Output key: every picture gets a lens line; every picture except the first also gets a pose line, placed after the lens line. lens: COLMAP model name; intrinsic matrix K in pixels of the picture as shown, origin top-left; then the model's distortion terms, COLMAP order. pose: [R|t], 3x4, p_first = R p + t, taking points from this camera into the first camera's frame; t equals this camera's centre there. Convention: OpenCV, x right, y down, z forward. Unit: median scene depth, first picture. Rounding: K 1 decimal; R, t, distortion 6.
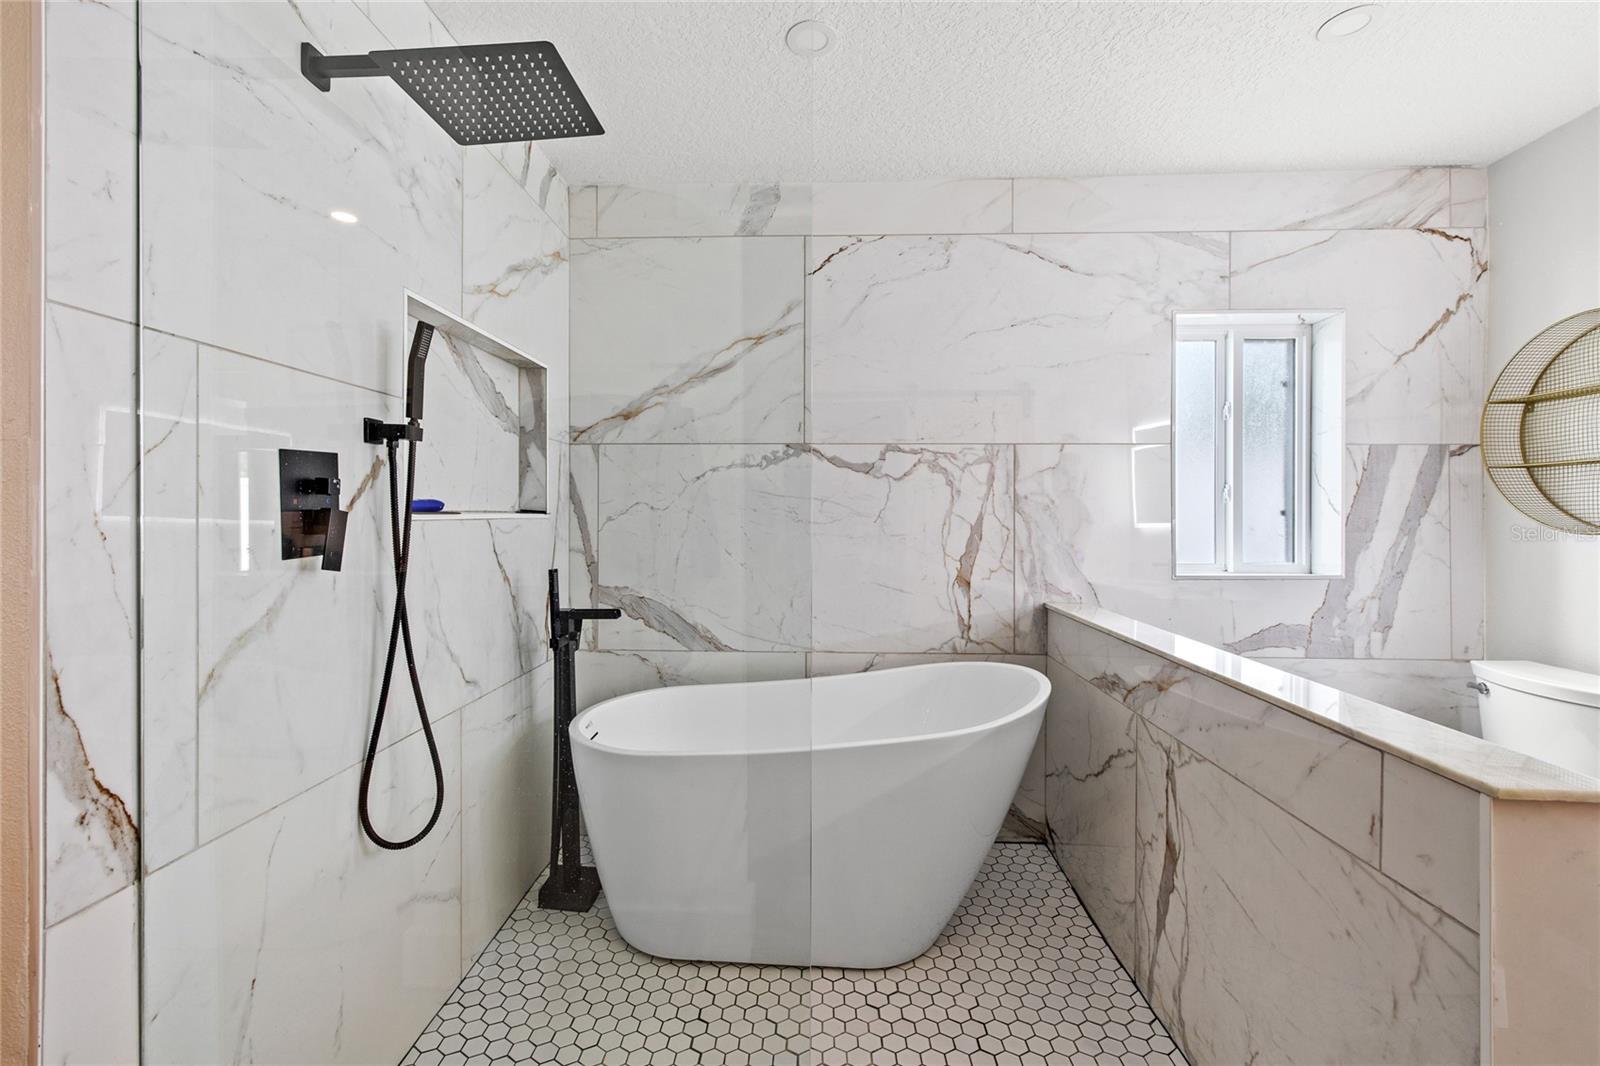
lens RADIAL K [[693.4, 0, 789.0], [0, 693.4, 520.4], [0, 0, 1]] dist [-0.000049, 0.001179]
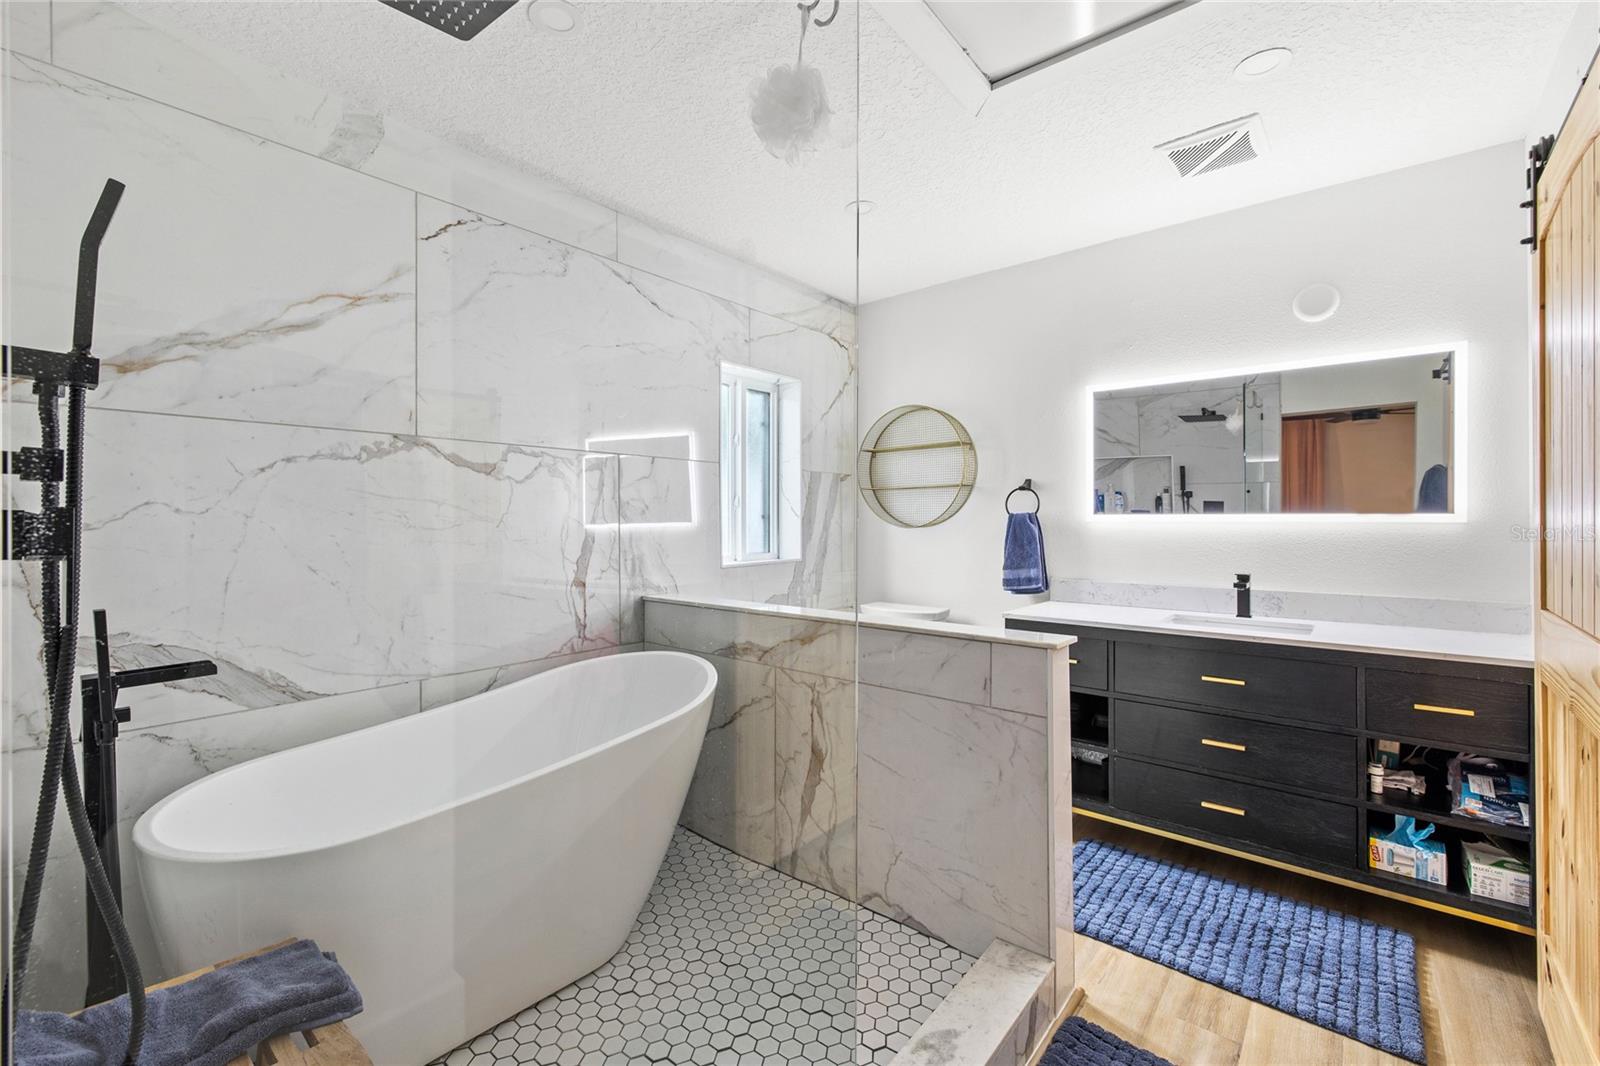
lens RADIAL K [[693.4, 0, 785.1], [0, 693.4, 526.4], [0, 0, 1]] dist [-0.000049, 0.001179]
pose [[0.603077, -0.012611, 0.797583, -0.394876], [0.012748, 0.999900, 0.006171, 0.000916], [-0.797581, 0.006446, 0.603177, 0.129439]]
